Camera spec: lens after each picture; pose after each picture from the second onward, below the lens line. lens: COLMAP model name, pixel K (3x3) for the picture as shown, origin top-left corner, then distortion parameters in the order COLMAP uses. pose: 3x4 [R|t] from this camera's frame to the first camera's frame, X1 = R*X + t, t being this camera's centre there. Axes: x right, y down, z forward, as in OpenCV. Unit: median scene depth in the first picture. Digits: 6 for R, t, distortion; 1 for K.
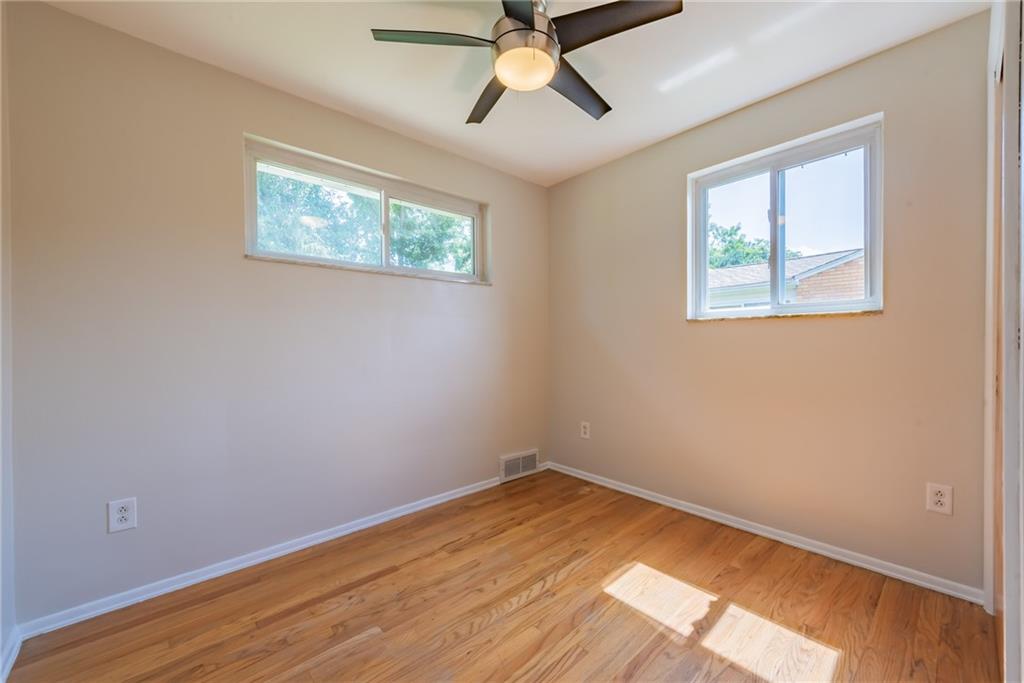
lens RADIAL K [[406.4, 0, 518.1], [0, 406.4, 344.1], [0, 0, 1]] dist [0.010115, -0.001019]
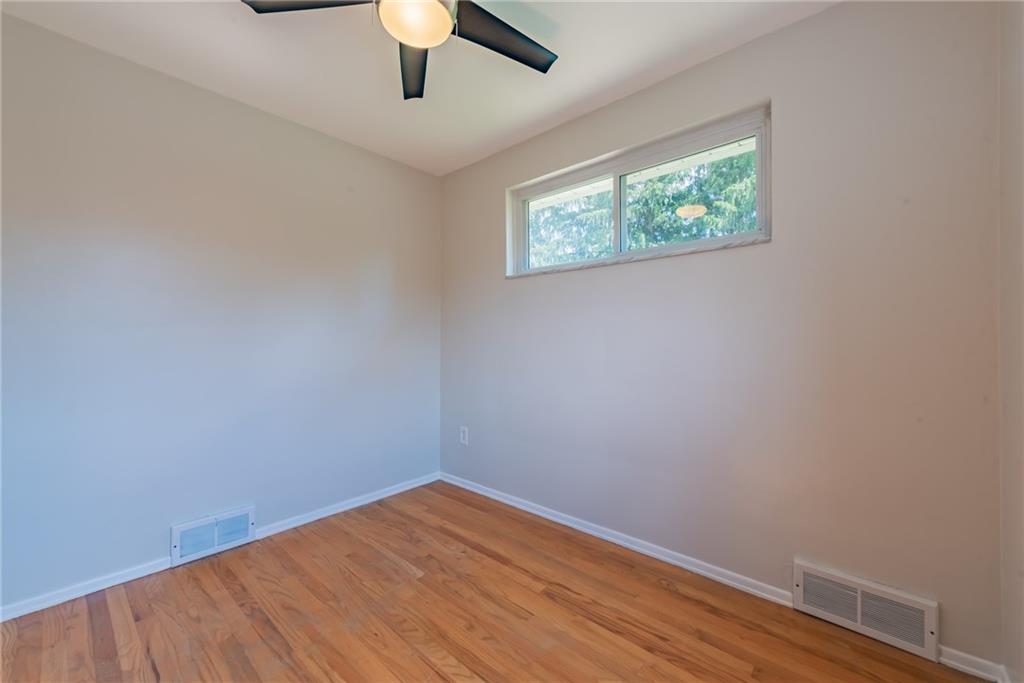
lens RADIAL K [[406.4, 0, 520.1], [0, 406.4, 334.8], [0, 0, 1]] dist [0.010115, -0.001019]
pose [[0.099144, -0.000587, -0.995073, 0.703628], [-0.004368, 0.999990, -0.001025, -0.019743], [0.995064, 0.004448, 0.099140, 0.908357]]
